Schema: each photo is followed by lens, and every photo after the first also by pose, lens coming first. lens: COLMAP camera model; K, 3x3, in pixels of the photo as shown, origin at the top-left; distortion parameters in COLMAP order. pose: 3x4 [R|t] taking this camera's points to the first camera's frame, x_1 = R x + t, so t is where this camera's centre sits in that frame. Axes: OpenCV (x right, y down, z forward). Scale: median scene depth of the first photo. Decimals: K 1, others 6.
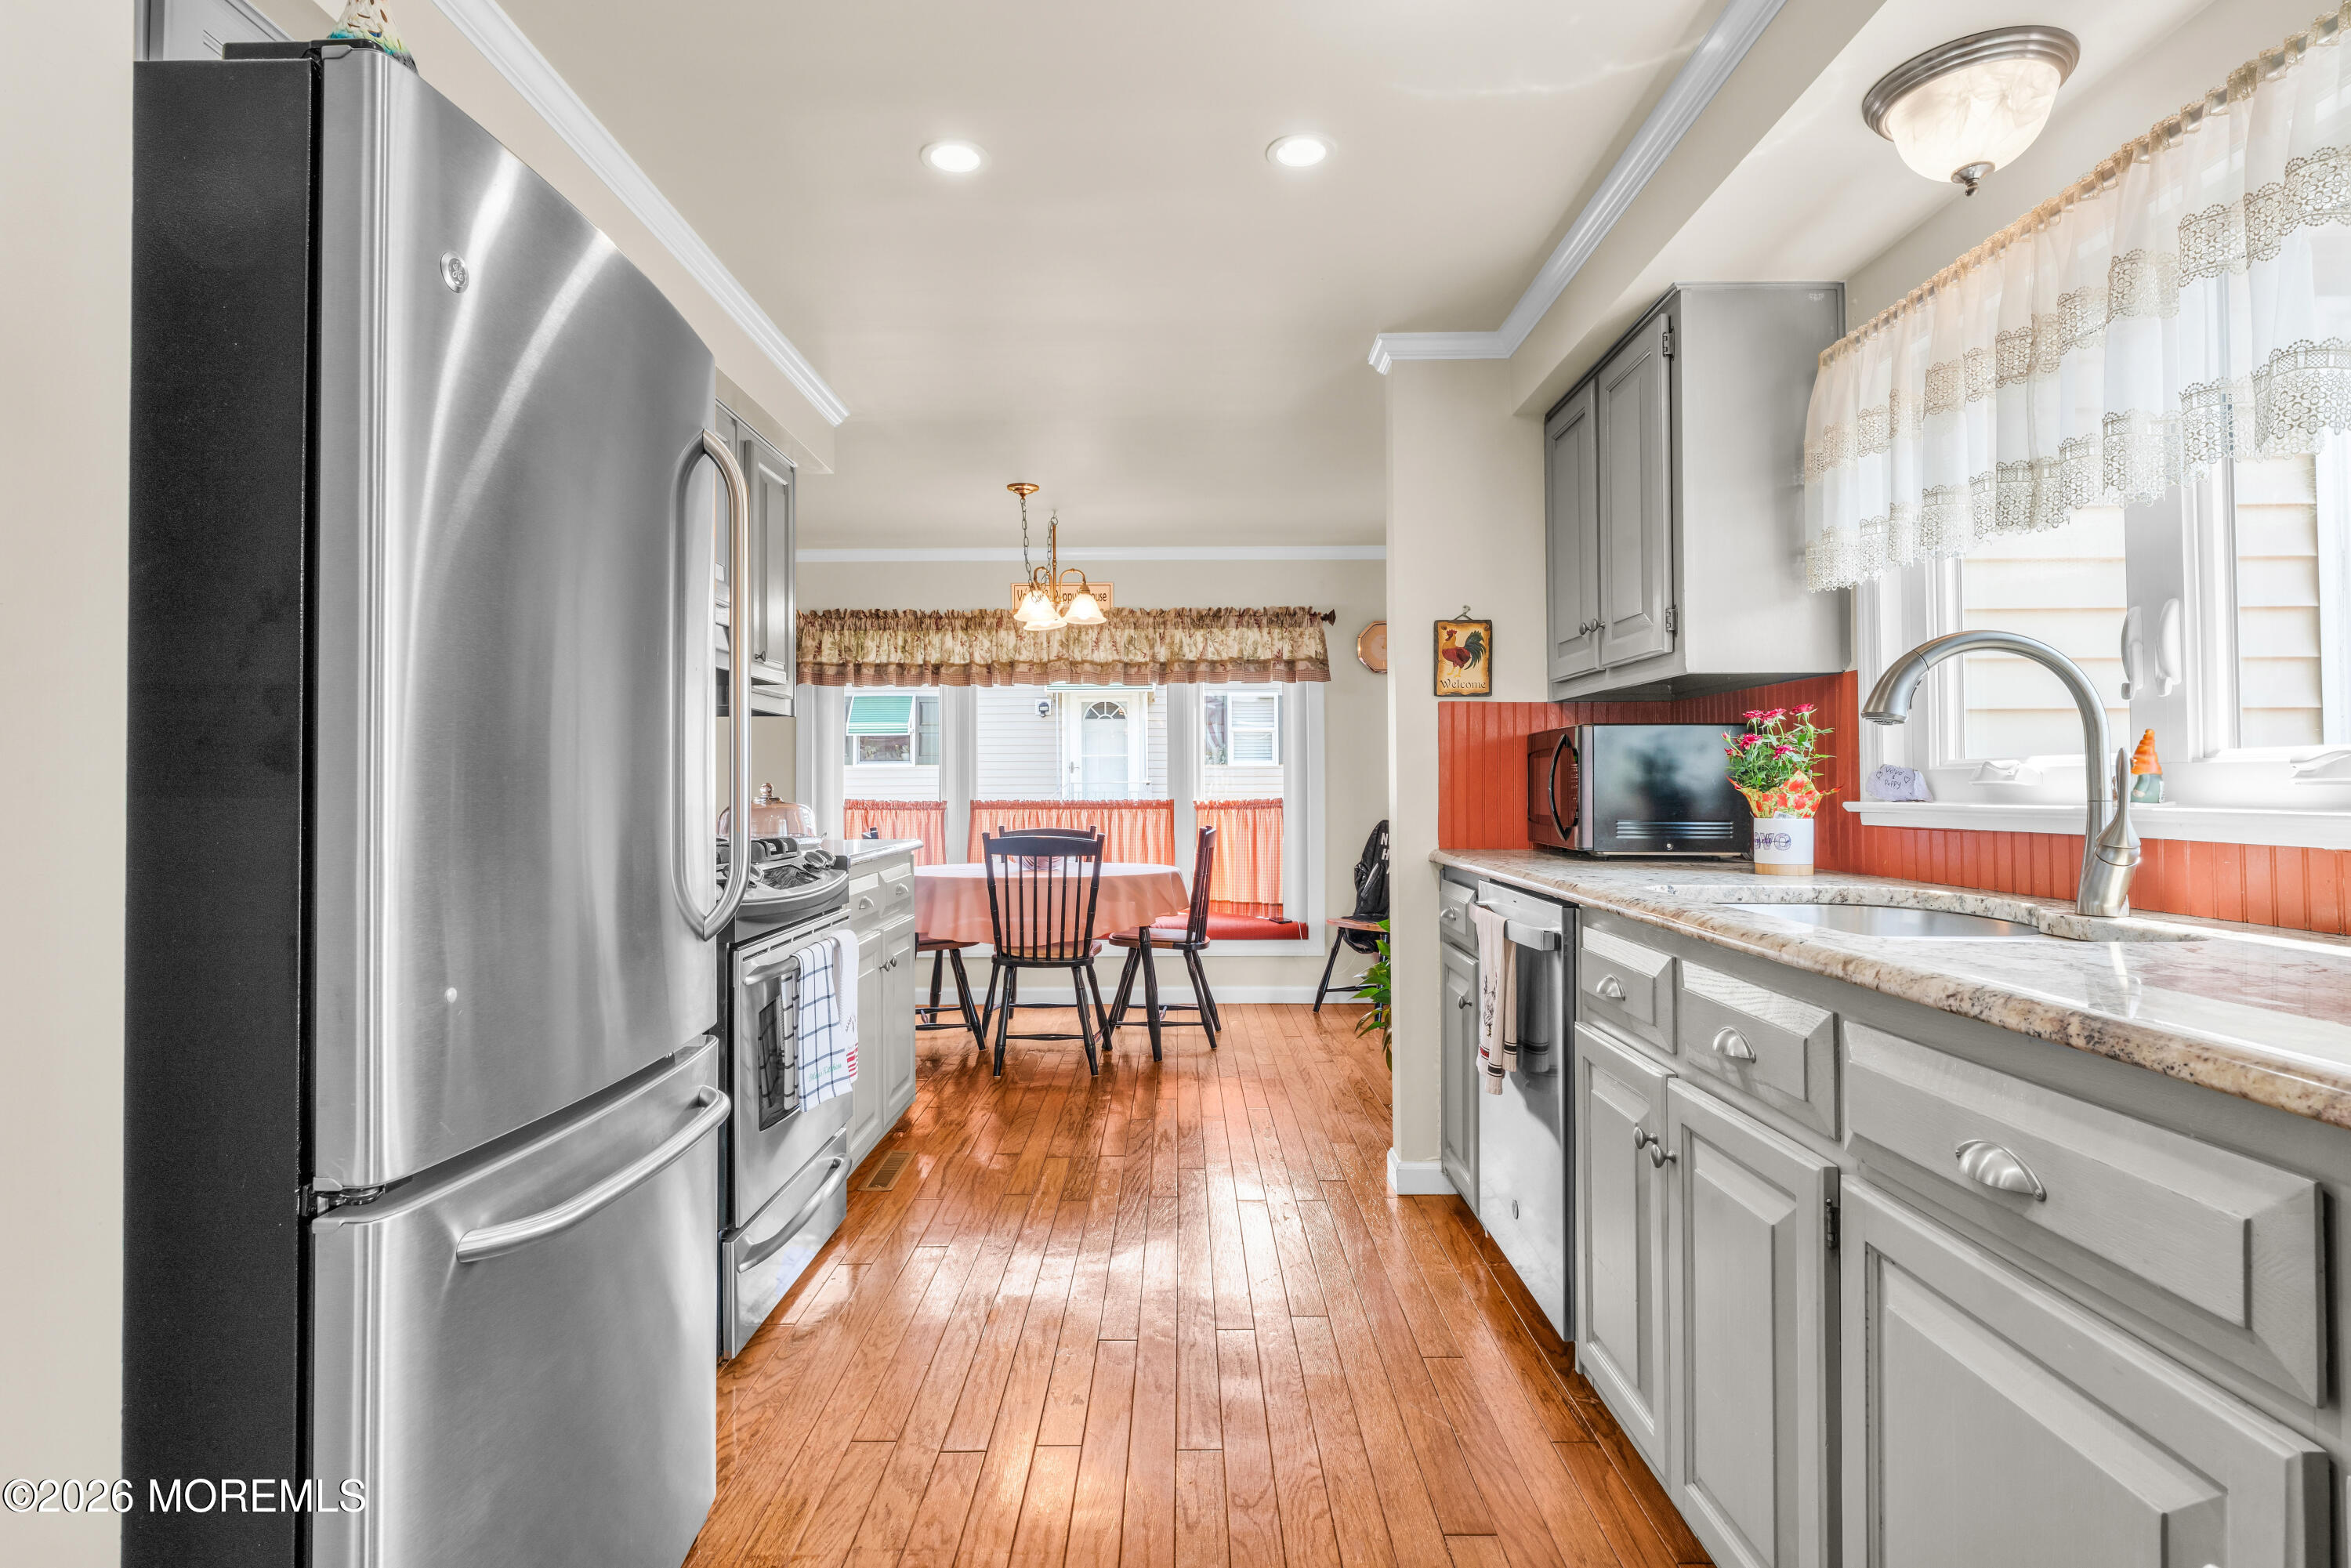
lens RADIAL K [[1152.4, 0, 1174.7], [0, 1152.4, 759.8], [0, 0, 1]] dist [0.001360, 0.000021]
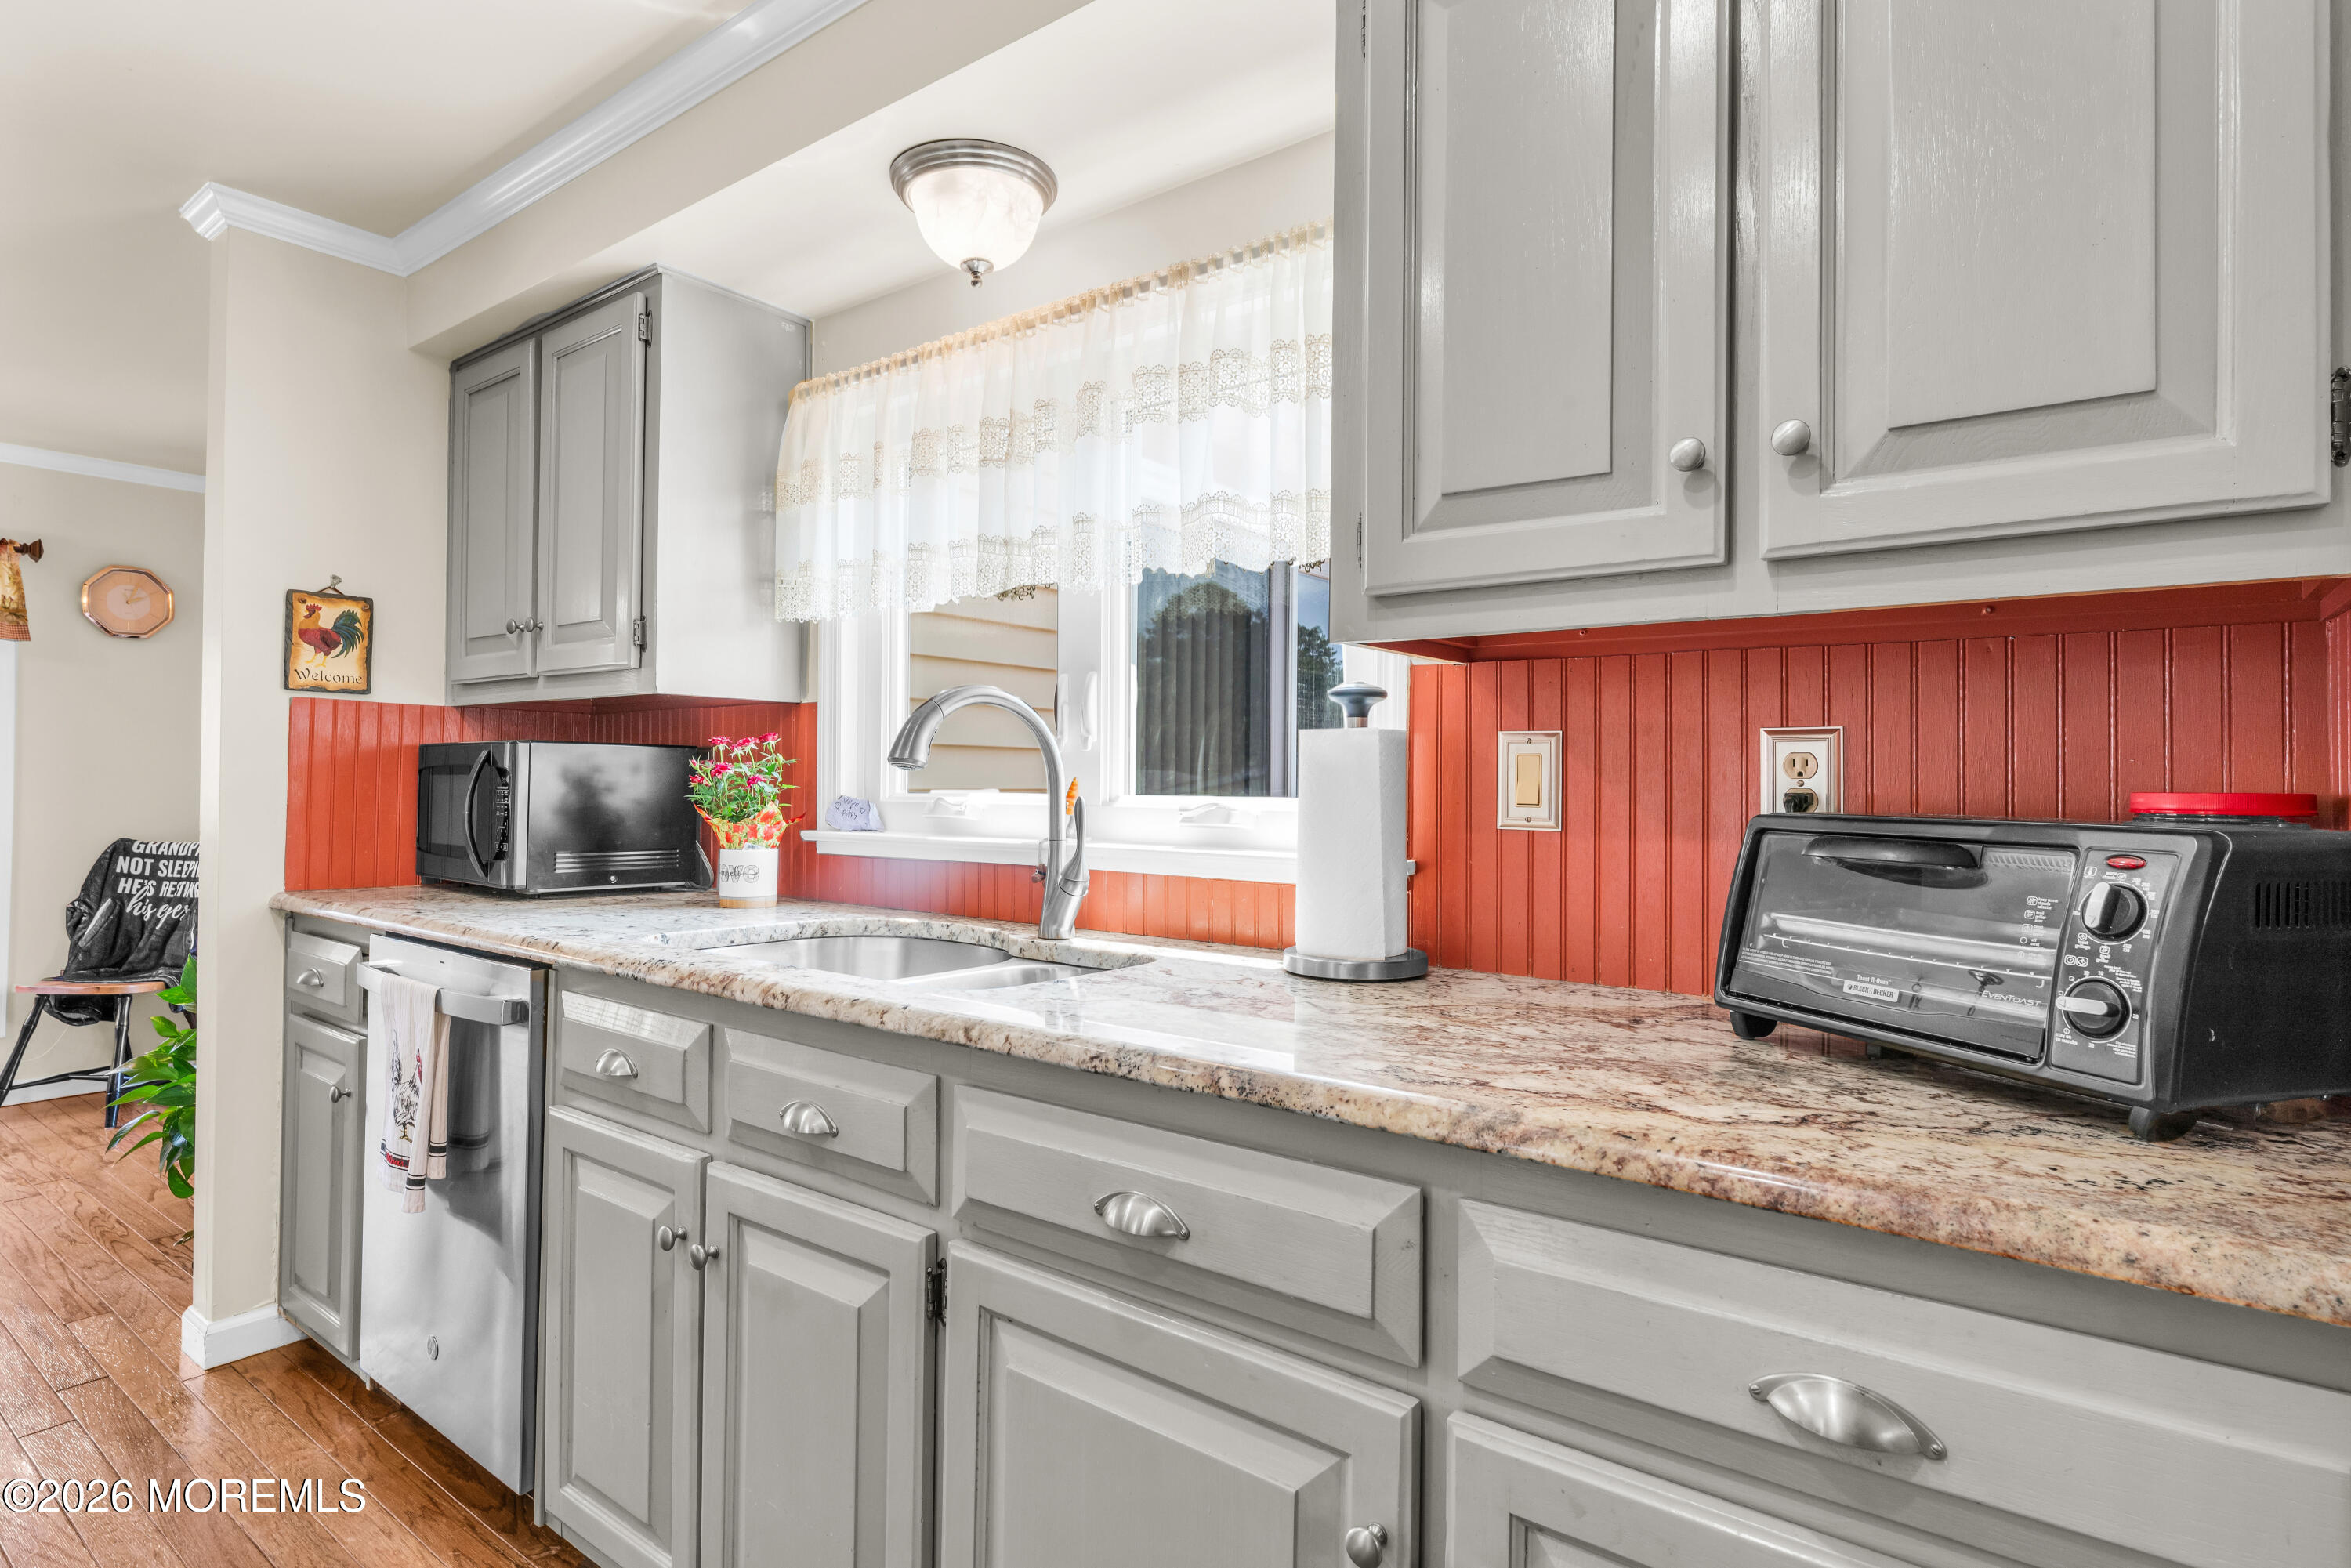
lens RADIAL K [[1189.2, 0, 1173.0], [0, 1189.2, 774.3], [0, 0, 1]] dist [-0.001223, 0.000015]
pose [[0.614002, 0.018844, 0.789080, -0.052050], [-0.024970, 0.999678, -0.004444, -0.018349], [-0.788910, -0.016975, 0.614275, 0.105073]]
